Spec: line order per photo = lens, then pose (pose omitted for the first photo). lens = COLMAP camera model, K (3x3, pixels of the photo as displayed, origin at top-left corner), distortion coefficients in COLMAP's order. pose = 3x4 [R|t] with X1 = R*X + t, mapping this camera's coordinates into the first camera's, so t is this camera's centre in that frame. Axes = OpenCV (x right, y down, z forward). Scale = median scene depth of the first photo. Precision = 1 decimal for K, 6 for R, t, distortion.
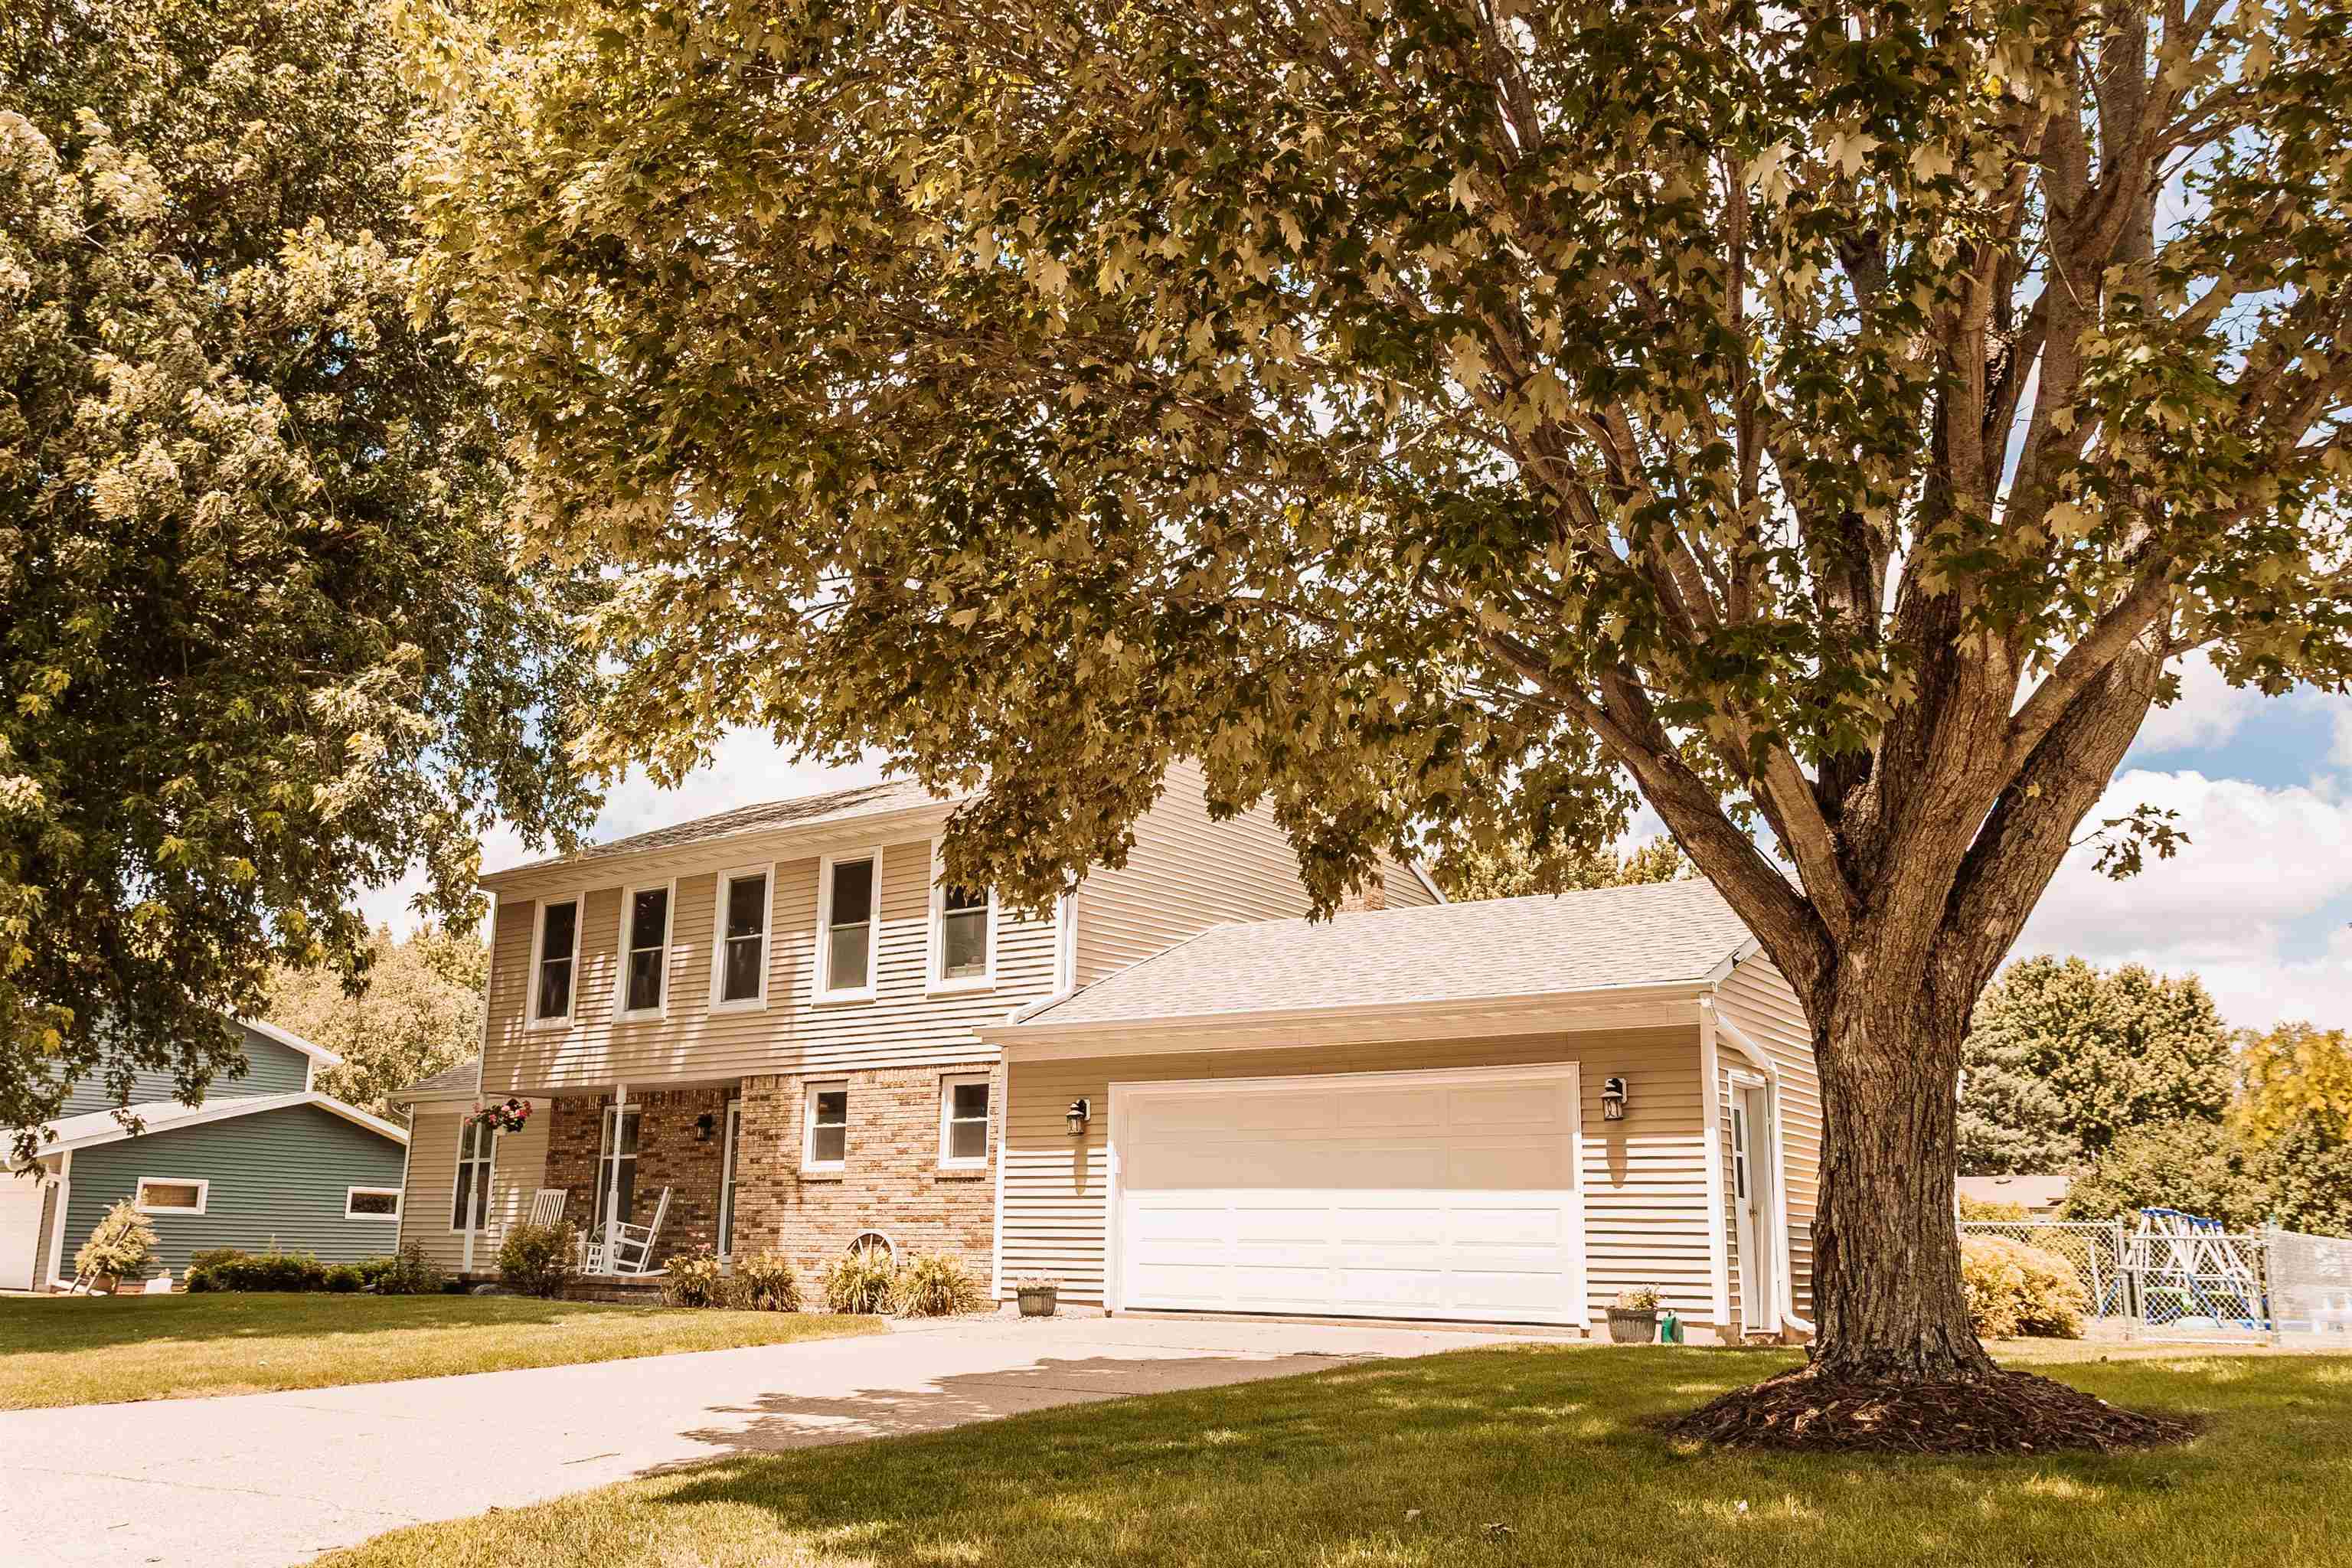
lens RADIAL K [[1936.0, 0, 1176.0], [0, 1936.0, 784.0], [0, 0, 1]] dist [0.003288, -0.005438]
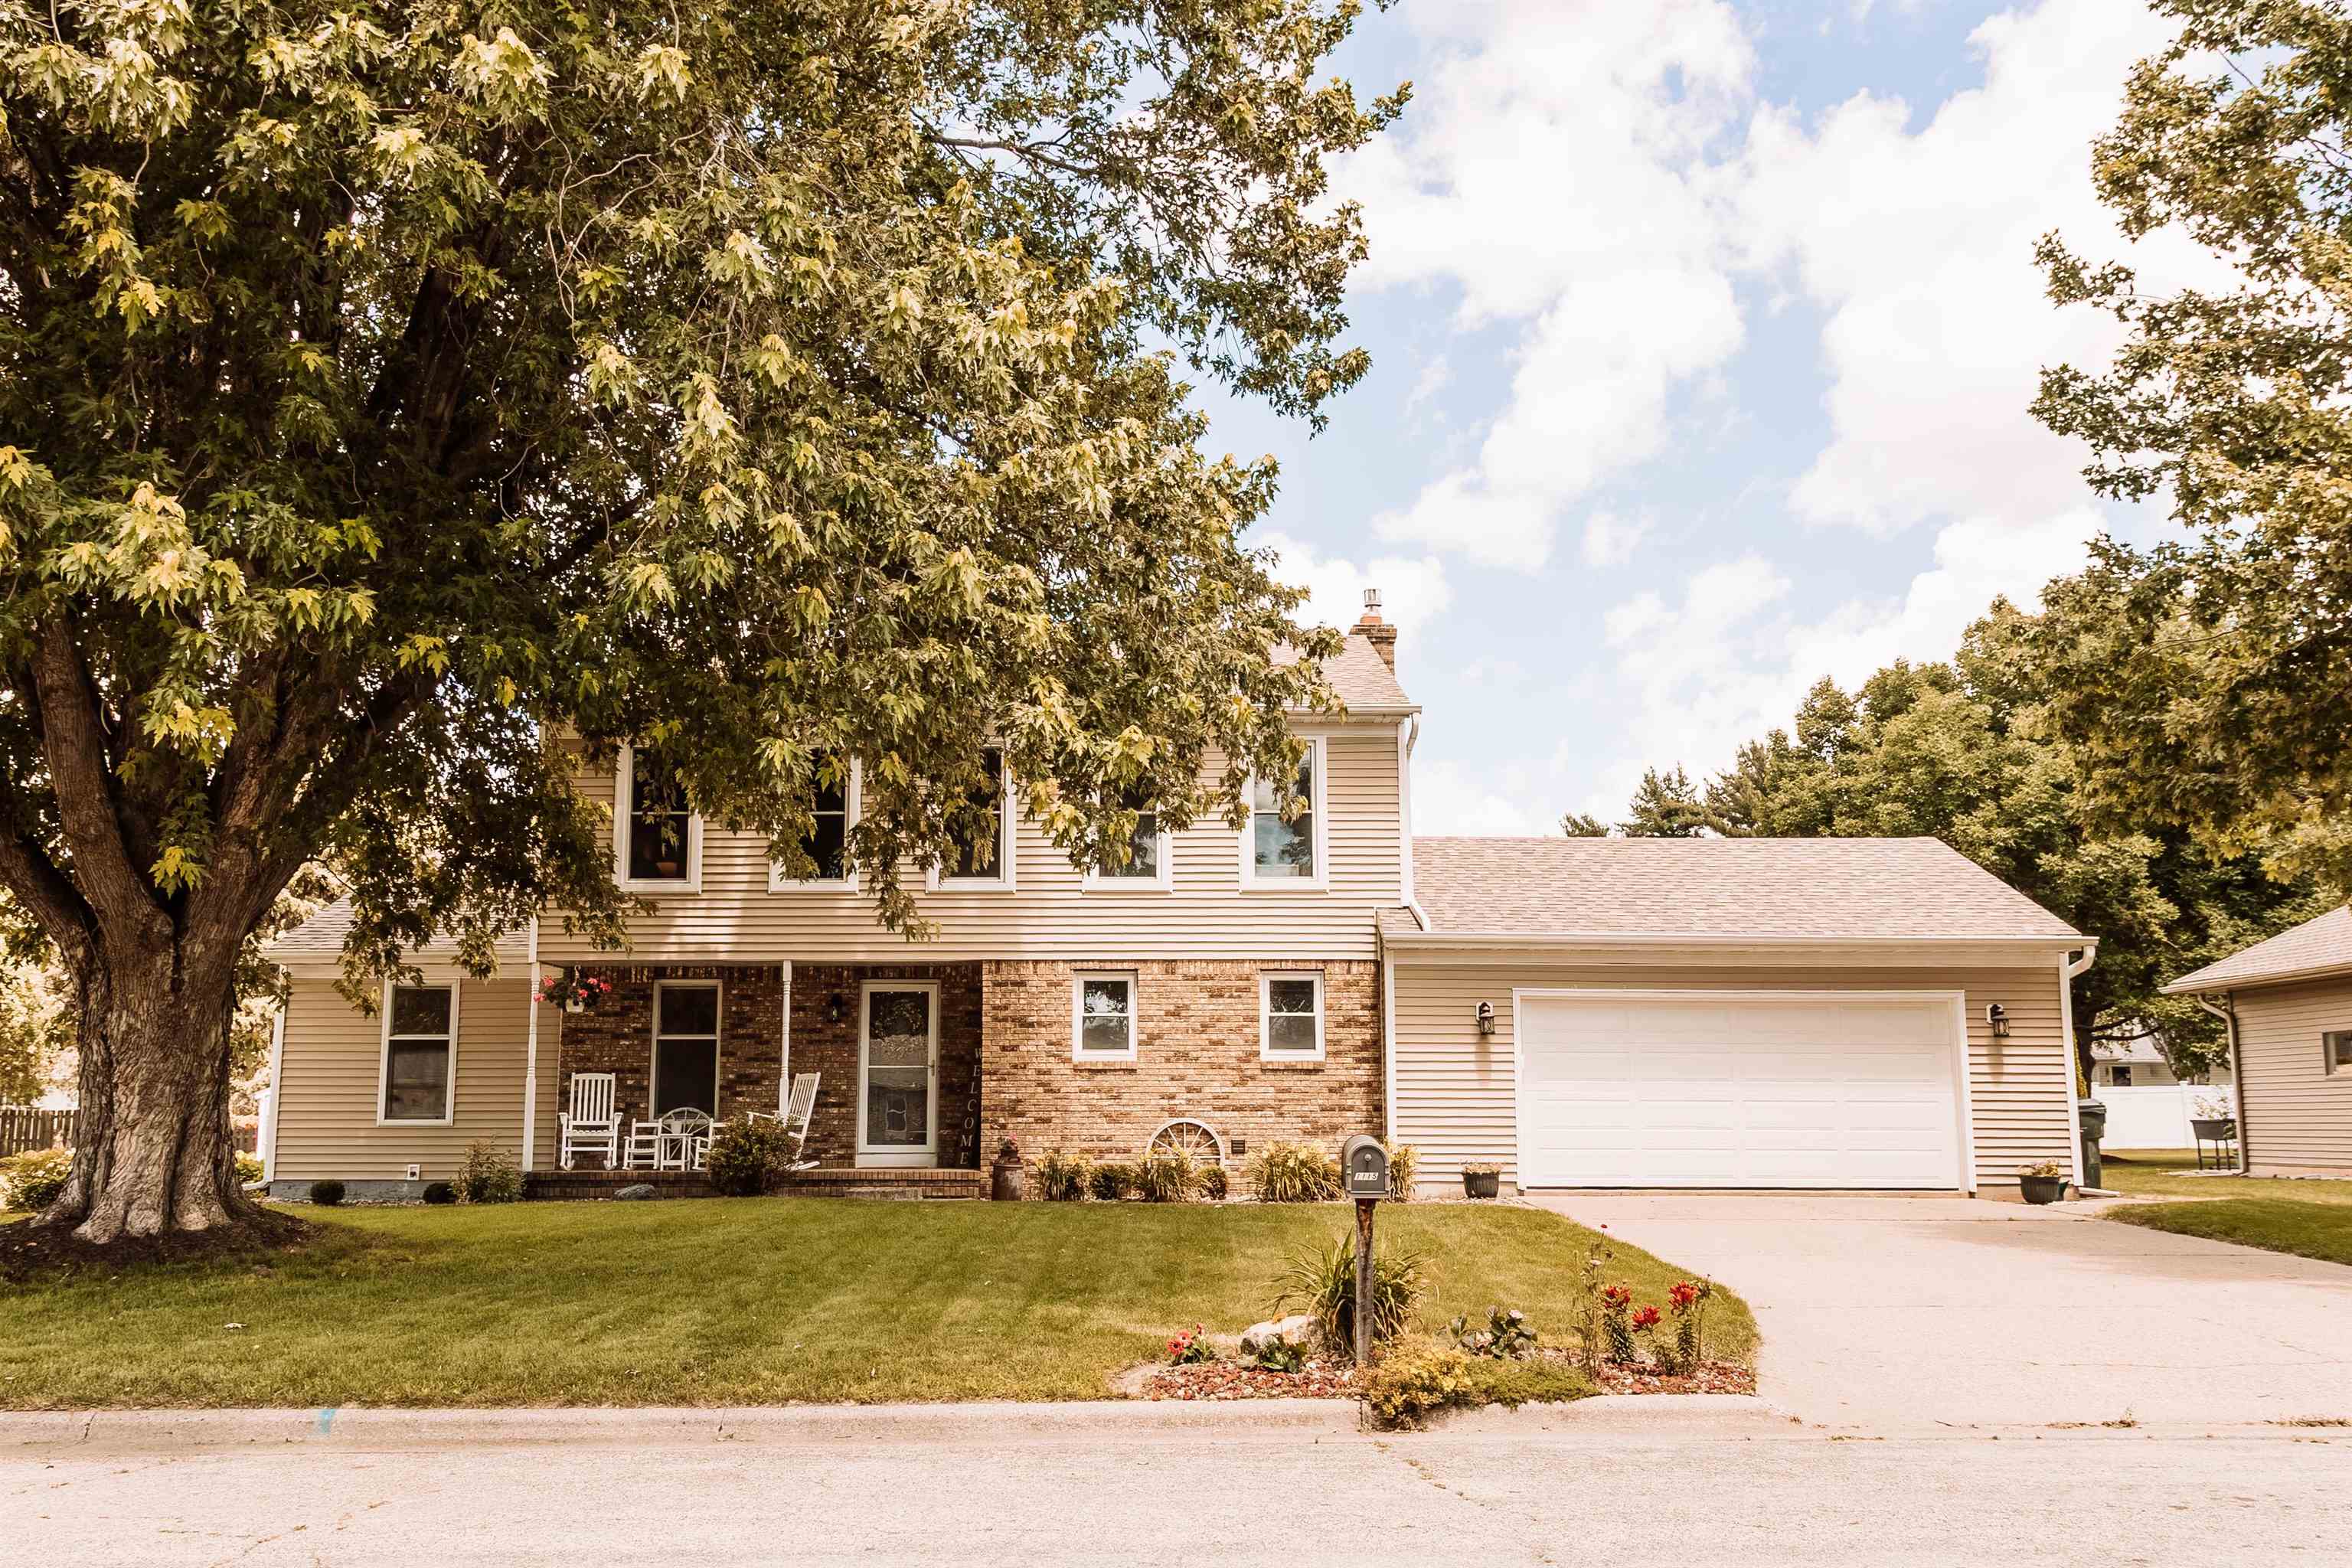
lens RADIAL K [[1936.0, 0, 1176.0], [0, 1936.0, 784.0], [0, 0, 1]] dist [0.003288, -0.005438]
pose [[0.819625, 0.084215, 0.566677, -0.717462], [-0.125156, 0.991566, 0.033664, 0.022187], [-0.559062, -0.098515, 0.823252, 0.178751]]
